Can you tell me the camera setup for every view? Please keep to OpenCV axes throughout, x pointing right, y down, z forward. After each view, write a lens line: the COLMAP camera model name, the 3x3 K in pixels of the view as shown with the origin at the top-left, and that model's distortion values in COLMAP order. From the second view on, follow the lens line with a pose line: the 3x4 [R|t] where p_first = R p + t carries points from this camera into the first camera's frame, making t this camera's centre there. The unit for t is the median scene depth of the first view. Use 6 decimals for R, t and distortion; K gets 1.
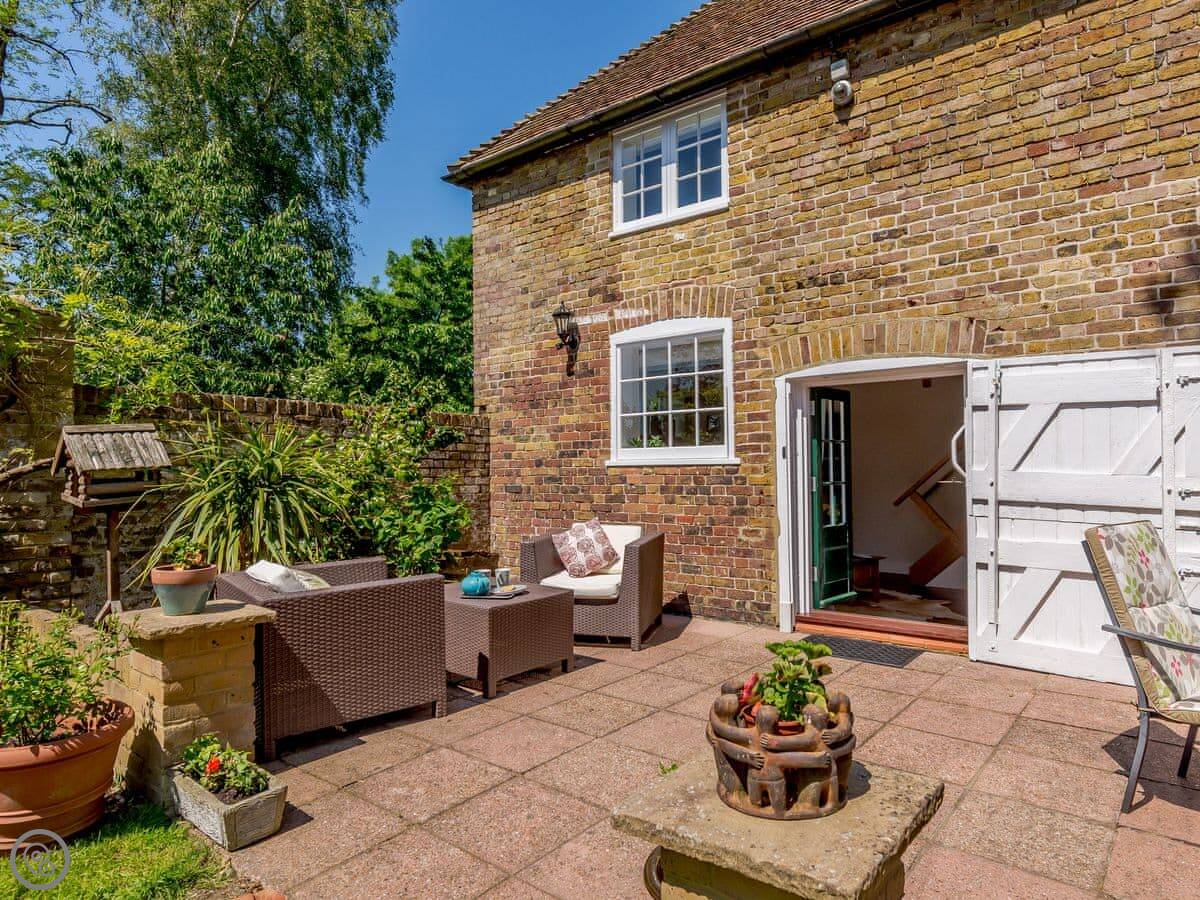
lens RADIAL K [[789.4, 0, 598.6], [0, 789.4, 443.8], [0, 0, 1]] dist [0.001717, -0.001896]
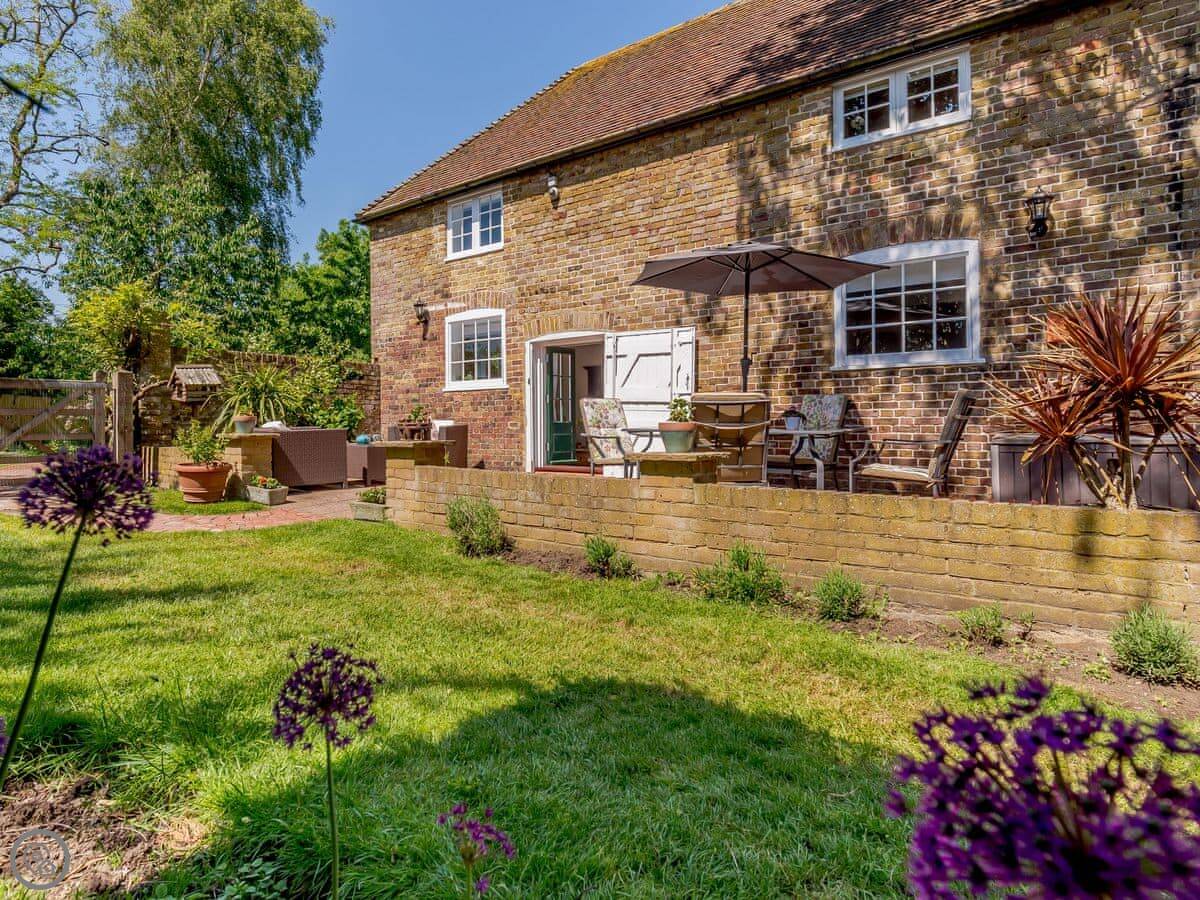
lens RADIAL K [[726.7, 0, 486.9], [0, 726.7, 420.2], [0, 0, 1]] dist [0.000828, 0.001774]
pose [[0.999491, 0.001220, -0.031870, 0.173125], [-0.000285, 0.999570, 0.029323, 0.048338], [0.031892, -0.029299, 0.999062, -0.677610]]
